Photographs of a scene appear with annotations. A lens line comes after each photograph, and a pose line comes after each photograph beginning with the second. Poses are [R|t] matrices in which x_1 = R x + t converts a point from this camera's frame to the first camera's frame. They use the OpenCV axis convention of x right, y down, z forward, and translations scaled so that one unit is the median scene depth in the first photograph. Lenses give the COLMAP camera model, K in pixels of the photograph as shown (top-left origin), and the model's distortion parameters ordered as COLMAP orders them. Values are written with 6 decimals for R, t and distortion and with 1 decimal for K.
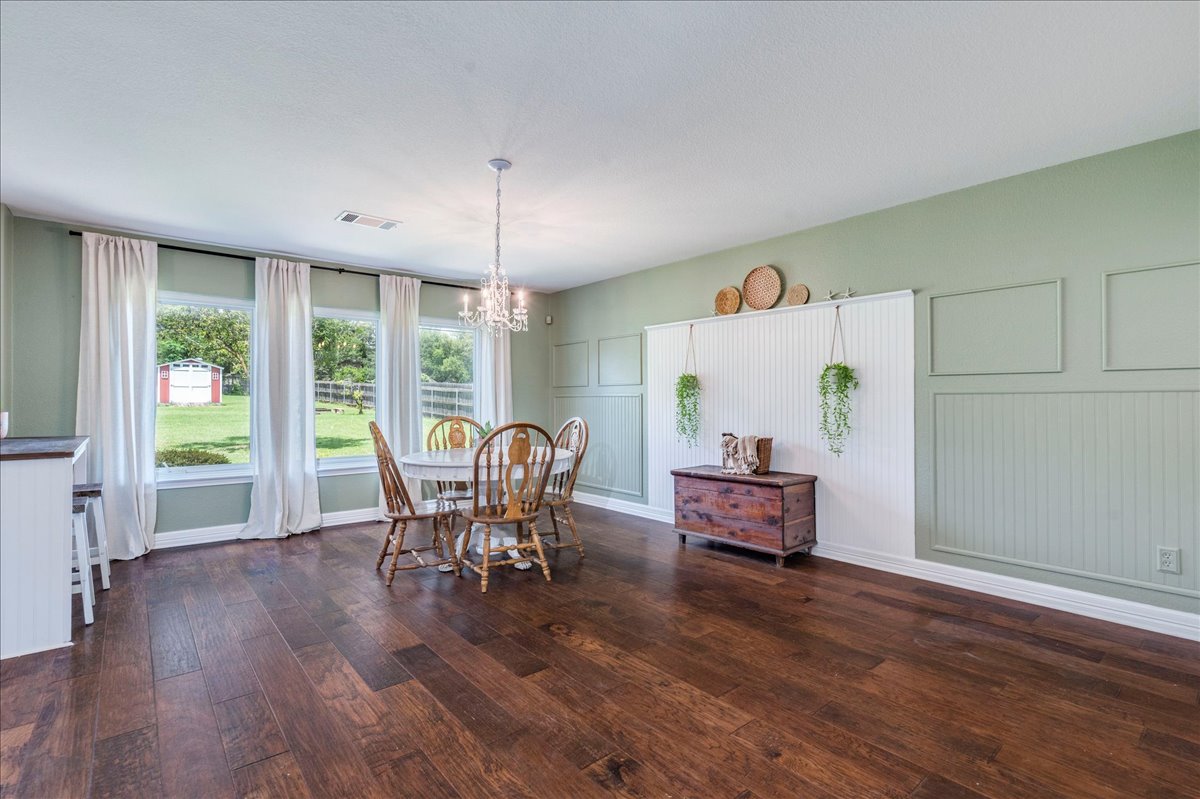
lens RADIAL K [[580.3, 0, 600.0], [0, 580.3, 399.5], [0, 0, 1]] dist [-0.000123, -0.000001]
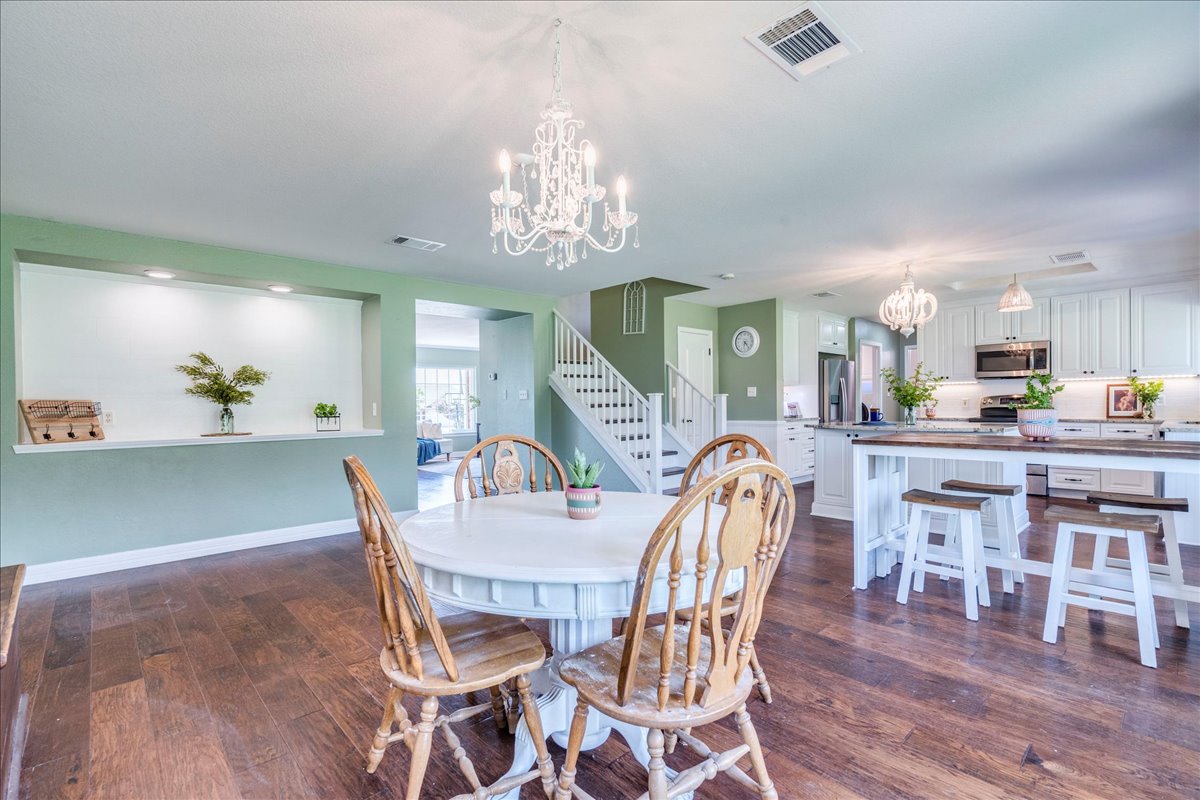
lens RADIAL K [[580.3, 0, 600.0], [0, 580.3, 400.0], [0, 0, 1]] dist [-0.000123, -0.000001]
pose [[-0.998893, 0.015547, -0.044405, -0.199620], [0.015810, 0.999859, -0.005571, -0.001327], [0.044312, -0.006266, -0.998998, 1.550336]]
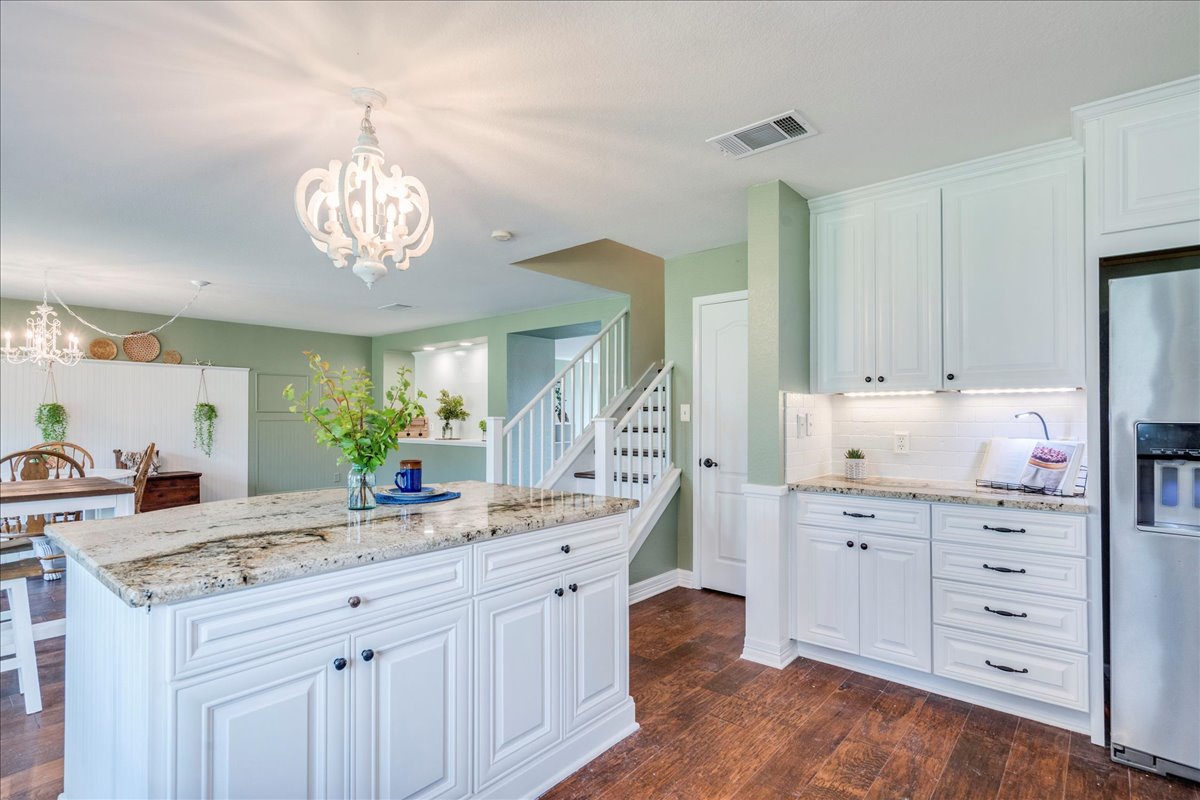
lens RADIAL K [[580.3, 0, 600.0], [0, 580.3, 400.0], [0, 0, 1]] dist [-0.000123, -0.000001]
pose [[-0.181317, 0.027580, 0.983038, -1.487983], [-0.001005, 0.999601, -0.028230, -0.025186], [-0.983424, -0.006106, -0.181217, 0.171957]]
